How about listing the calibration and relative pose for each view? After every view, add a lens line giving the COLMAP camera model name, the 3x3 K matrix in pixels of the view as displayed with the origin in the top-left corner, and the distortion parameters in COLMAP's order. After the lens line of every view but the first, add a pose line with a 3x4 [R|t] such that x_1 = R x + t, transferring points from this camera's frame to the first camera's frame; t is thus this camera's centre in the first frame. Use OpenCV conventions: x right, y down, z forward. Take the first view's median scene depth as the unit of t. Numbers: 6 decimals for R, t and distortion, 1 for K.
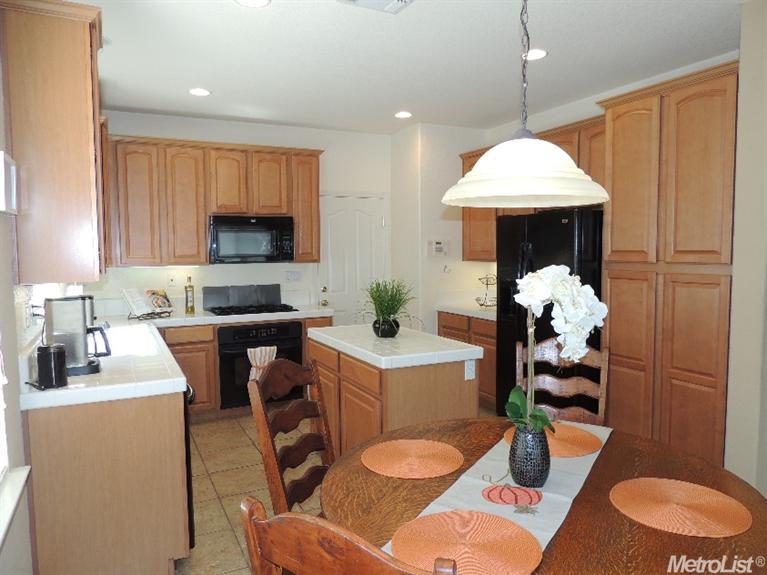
lens RADIAL K [[544.3, 0, 383.5], [0, 544.3, 287.5], [0, 0, 1]] dist [-0.007672, -0.006176]
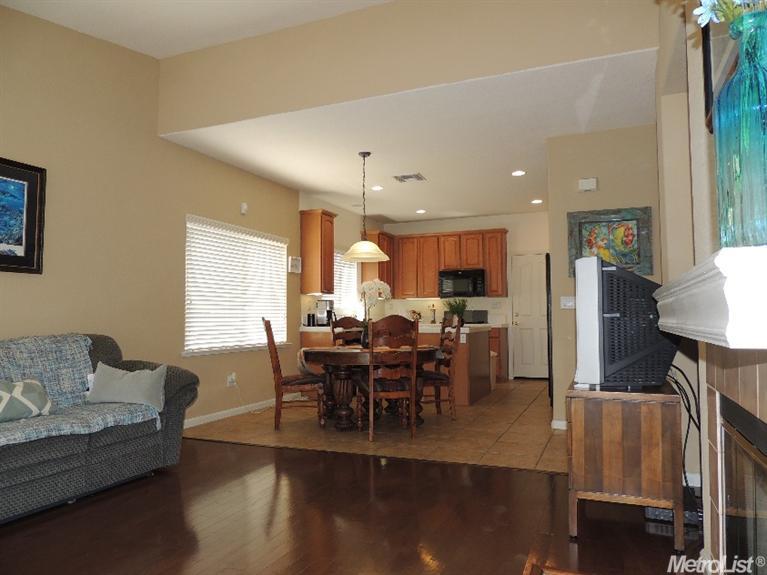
lens RADIAL K [[544.3, 0, 383.5], [0, 544.3, 287.5], [0, 0, 1]] dist [-0.007672, -0.006176]
pose [[0.665133, -0.034680, -0.745919, 0.922562], [-0.049409, 0.994688, -0.090304, 0.099240], [0.745089, 0.096919, 0.659886, -0.366063]]
